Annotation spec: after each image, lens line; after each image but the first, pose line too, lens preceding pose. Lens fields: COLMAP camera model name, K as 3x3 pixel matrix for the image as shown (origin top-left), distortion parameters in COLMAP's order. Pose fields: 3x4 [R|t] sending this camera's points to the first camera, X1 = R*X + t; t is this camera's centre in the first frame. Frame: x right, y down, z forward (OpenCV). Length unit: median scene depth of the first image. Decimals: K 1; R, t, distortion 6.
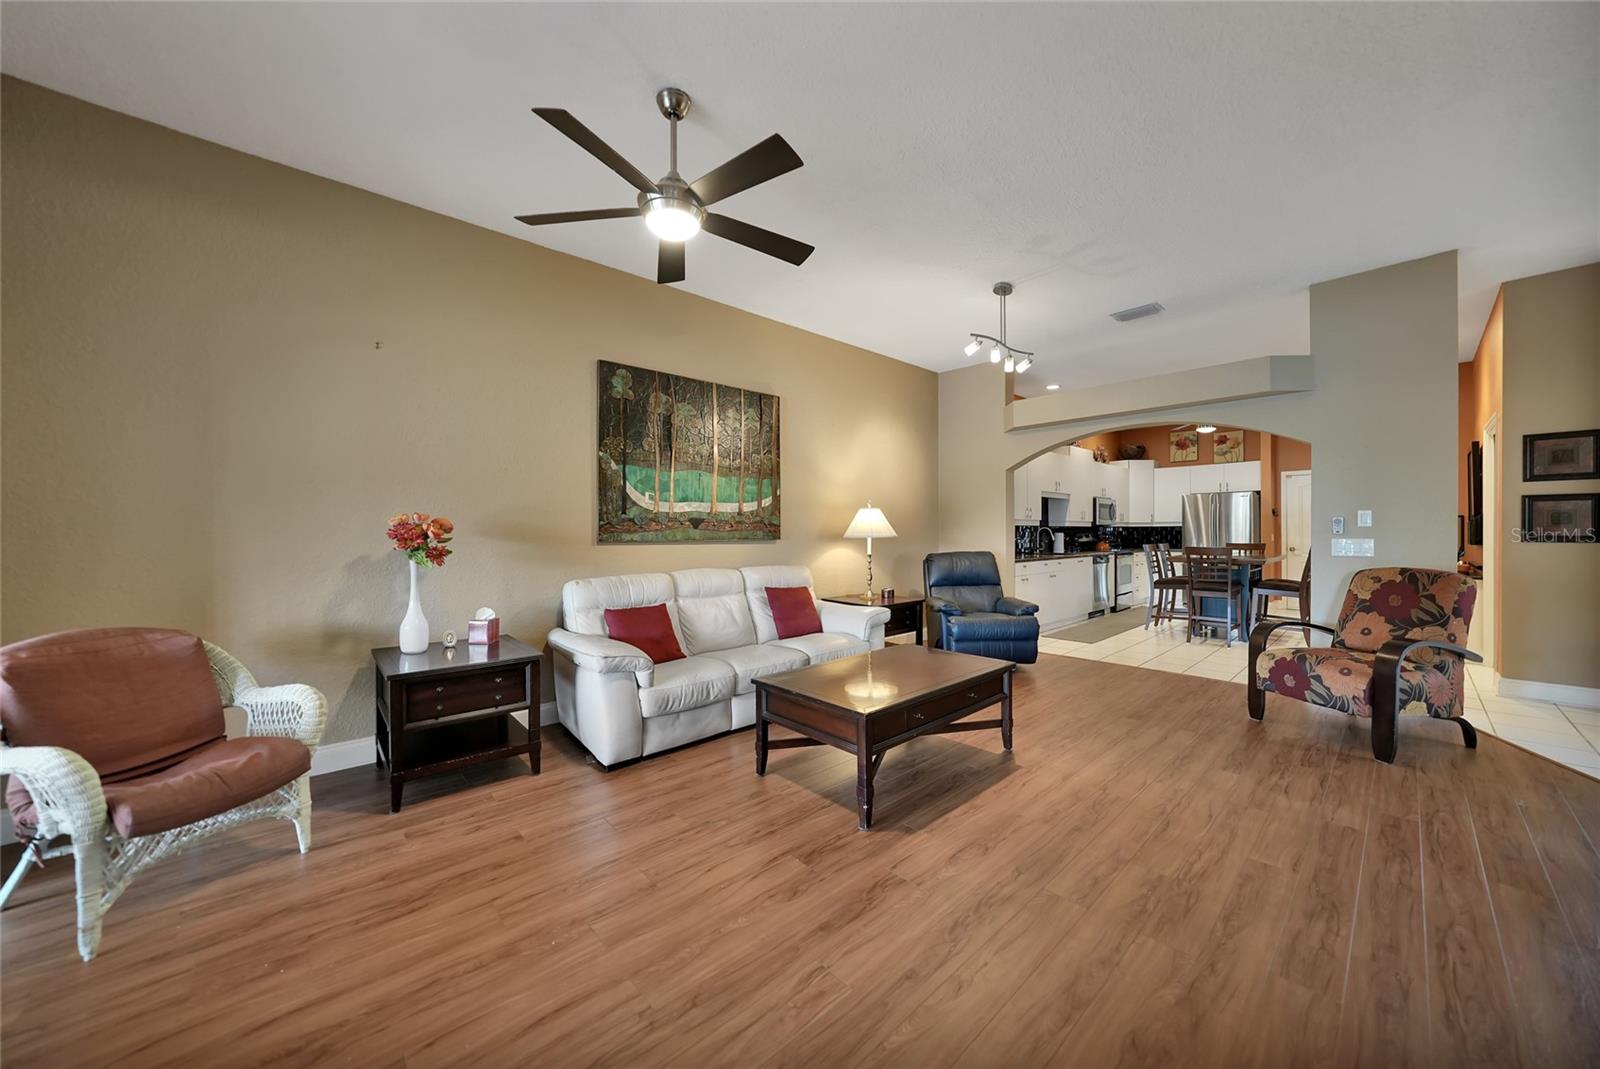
lens RADIAL K [[557.5, 0, 800.0], [0, 557.5, 534.5], [0, 0, 1]] dist [-0.026526, 0.007084]
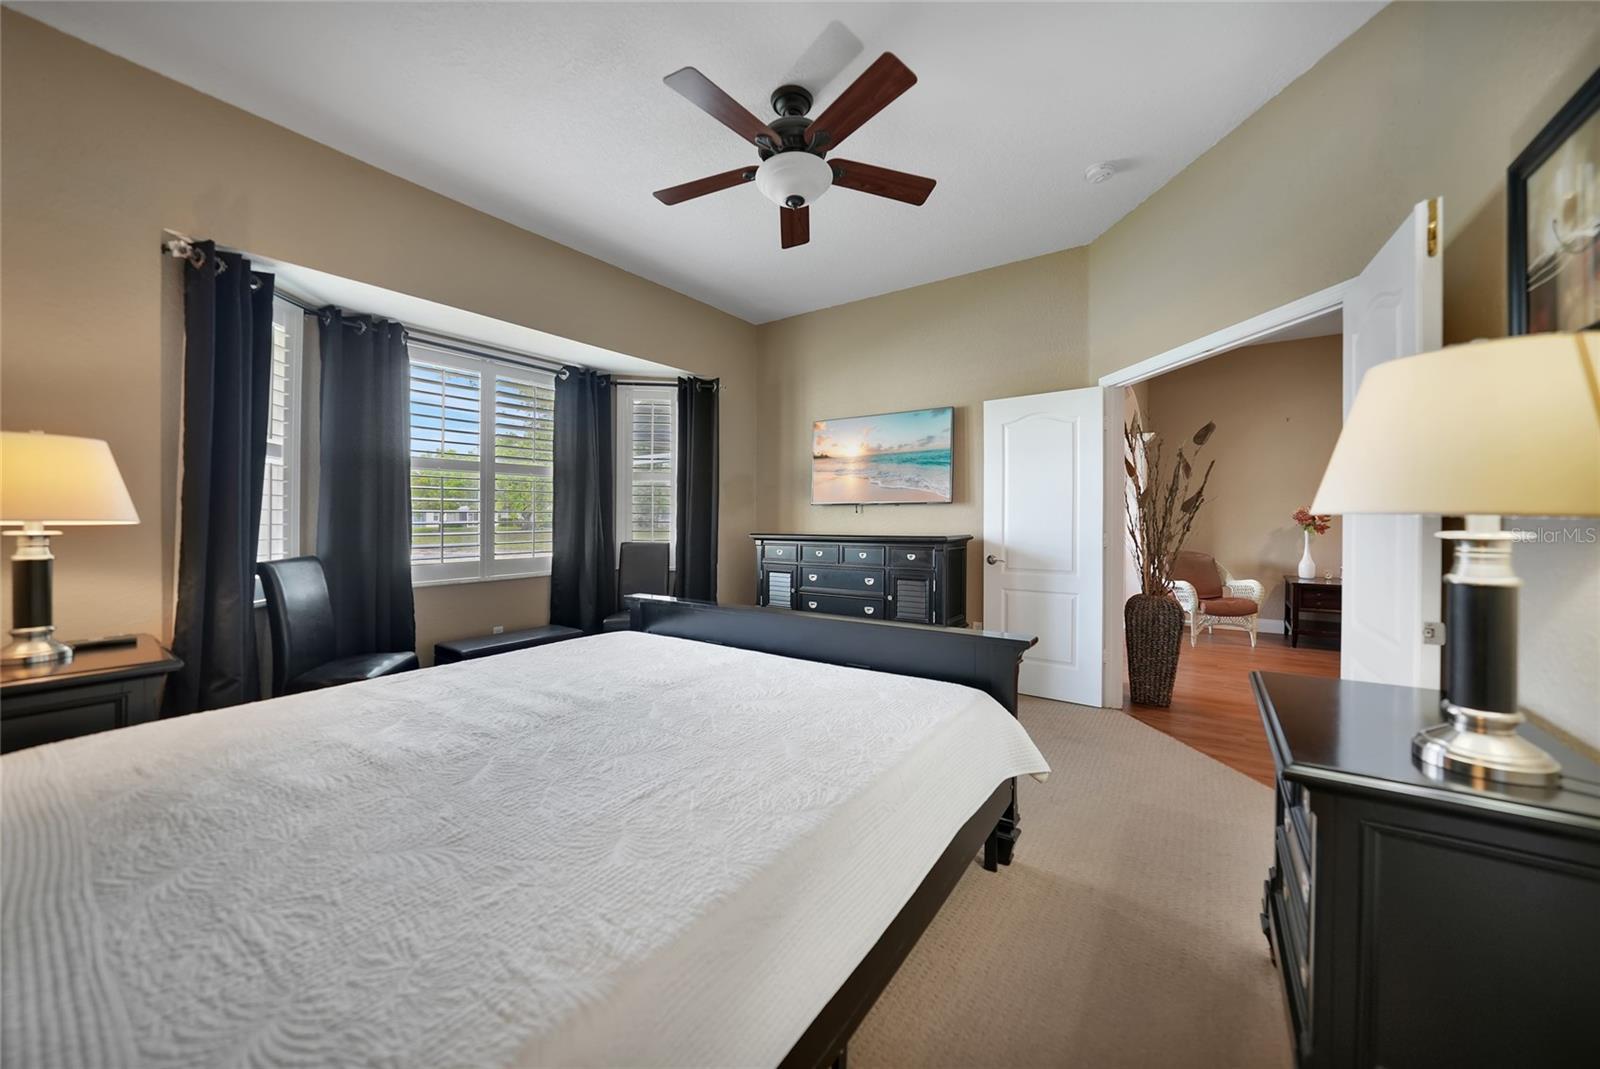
lens RADIAL K [[557.5, 0, 800.0], [0, 557.5, 534.5], [0, 0, 1]] dist [-0.026526, 0.007084]
pose [[0.203893, 0.023750, -0.978705, 0.848210], [0.001948, 0.999694, 0.024665, 0.007871], [0.978991, -0.006936, 0.203785, -1.176638]]
